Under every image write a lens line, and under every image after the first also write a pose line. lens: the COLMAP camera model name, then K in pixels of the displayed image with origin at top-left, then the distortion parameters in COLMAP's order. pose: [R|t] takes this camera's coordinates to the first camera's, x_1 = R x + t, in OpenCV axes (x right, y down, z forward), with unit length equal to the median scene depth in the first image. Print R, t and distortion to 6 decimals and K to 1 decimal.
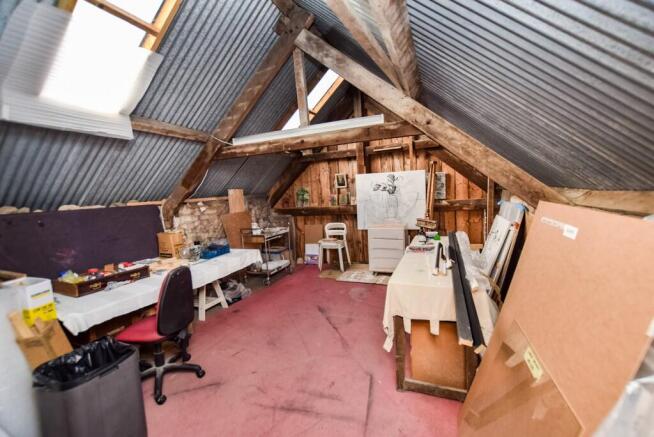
lens RADIAL K [[298.8, 0, 327.0], [0, 298.8, 218.5], [0, 0, 1]] dist [0.000318, -0.000031]
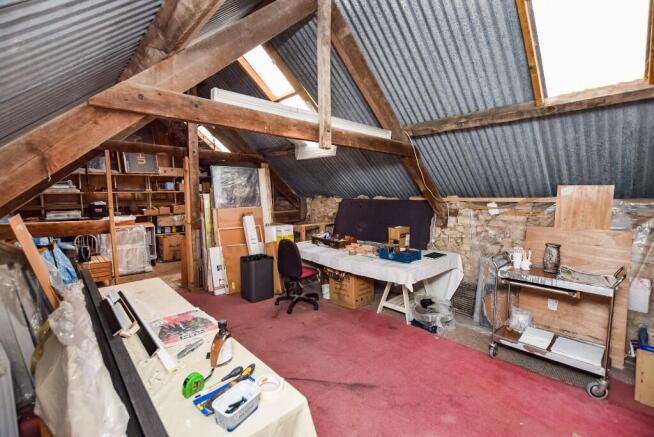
lens RADIAL K [[298.8, 0, 327.0], [0, 298.8, 218.5], [0, 0, 1]] dist [0.000318, -0.000031]
pose [[-0.436409, 0.093031, -0.894926, 0.431109], [-0.089722, 0.985183, 0.146166, -0.088759], [0.895264, 0.144083, -0.421596, 0.961530]]
